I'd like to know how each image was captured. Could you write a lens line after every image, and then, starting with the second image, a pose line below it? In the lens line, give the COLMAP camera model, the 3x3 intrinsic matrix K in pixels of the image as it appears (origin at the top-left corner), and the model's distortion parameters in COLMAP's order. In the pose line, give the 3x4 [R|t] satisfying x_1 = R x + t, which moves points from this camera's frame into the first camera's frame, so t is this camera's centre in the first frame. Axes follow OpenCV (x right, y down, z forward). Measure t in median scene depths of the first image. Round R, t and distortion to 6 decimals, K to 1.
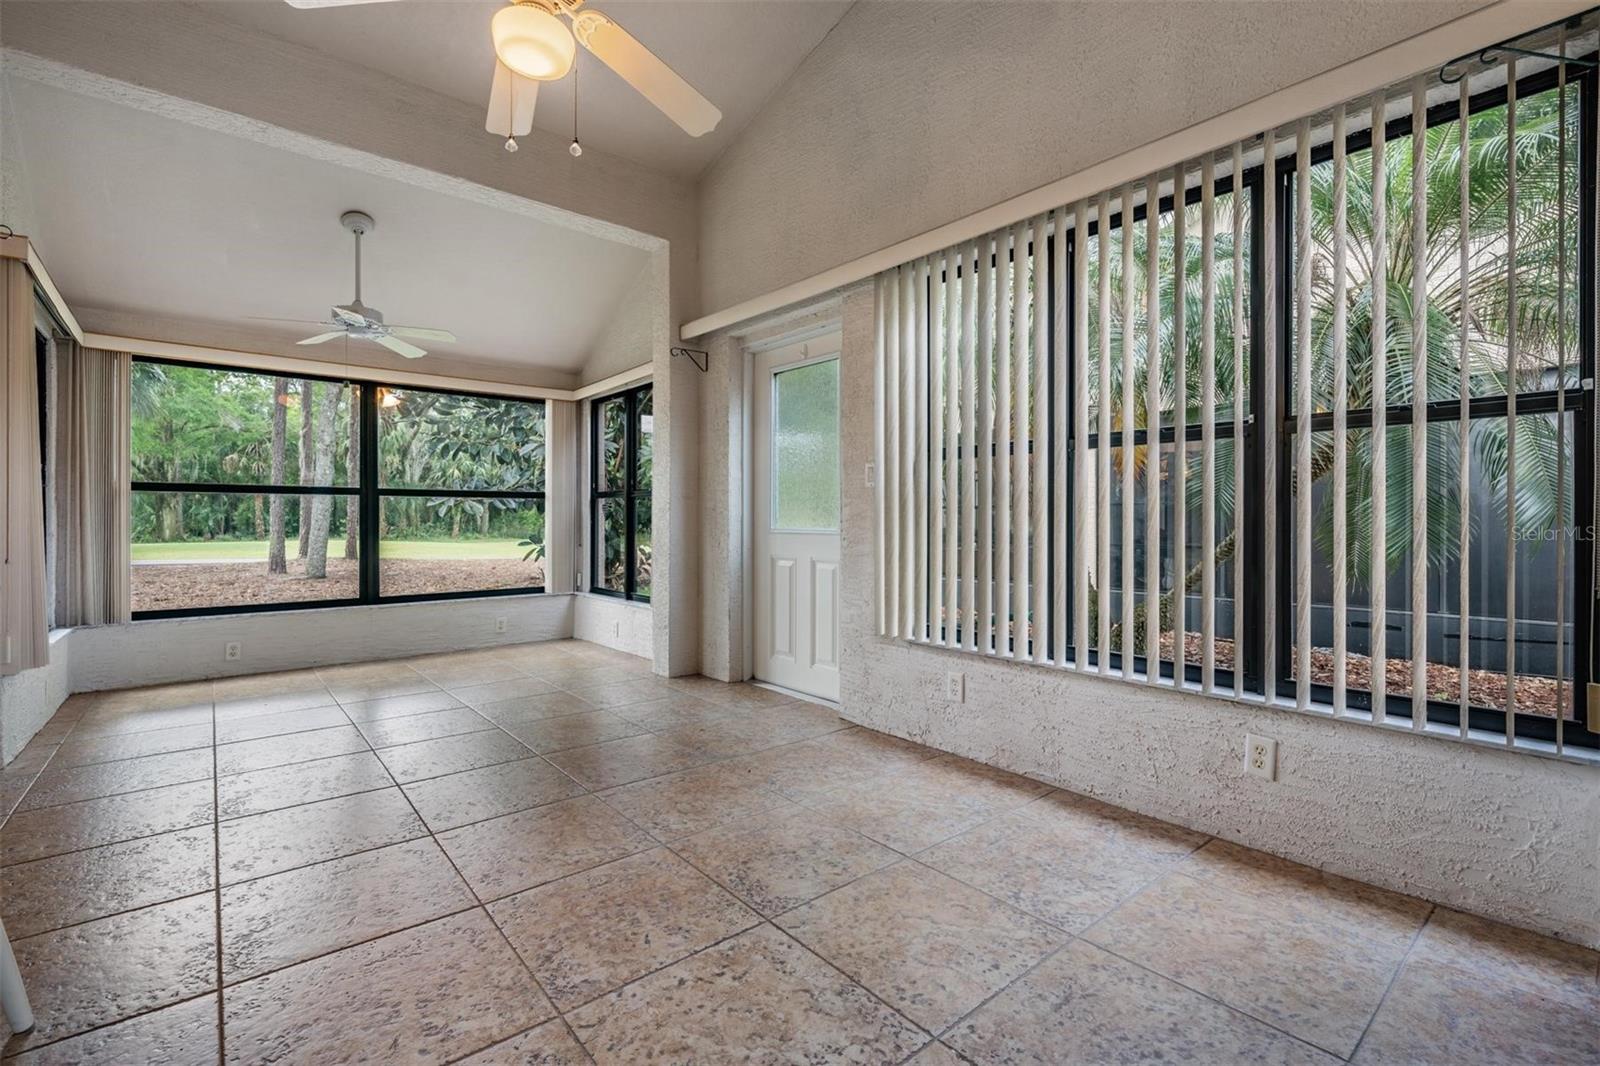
lens RADIAL K [[706.7, 0, 763.3], [0, 706.7, 513.3], [0, 0, 1]] dist [0.004669, 0.000873]
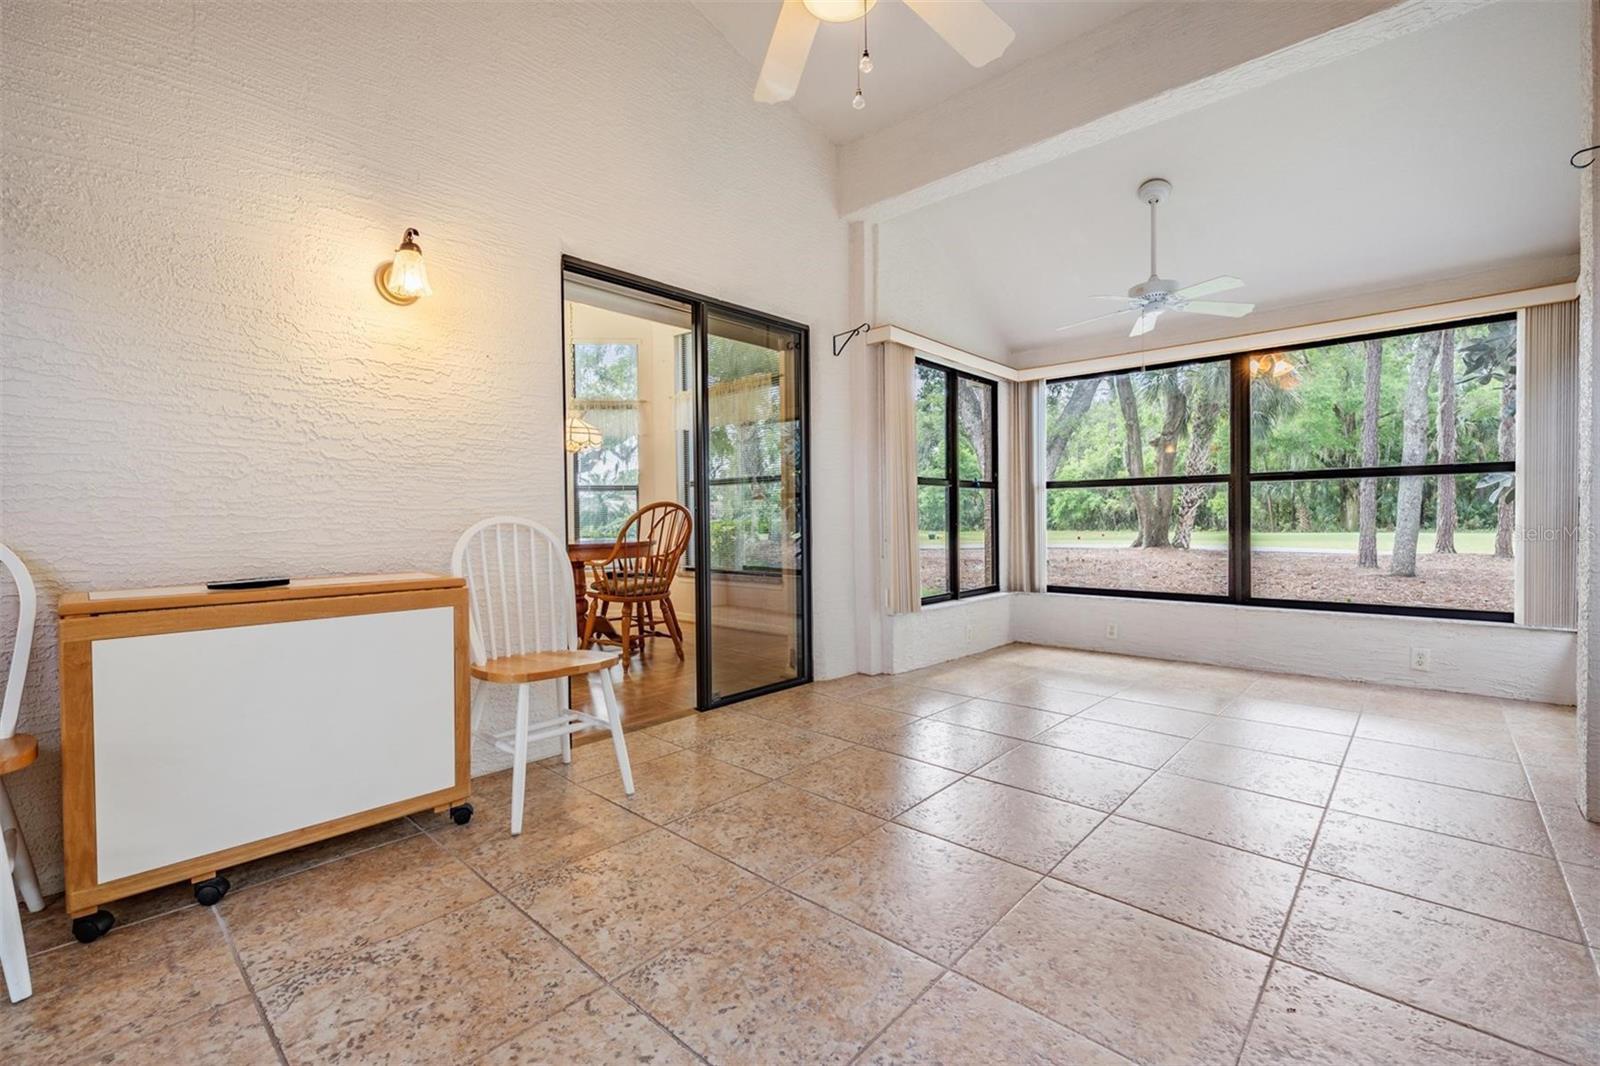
lens RADIAL K [[697.7, 0, 815.2], [0, 697.7, 538.7], [0, 0, 1]] dist [0.002031, -0.001677]
pose [[0.170098, 0.029441, -0.984987, 0.265802], [0.021197, 0.999213, 0.033526, 0.005644], [0.985199, -0.026581, 0.169340, 0.394470]]
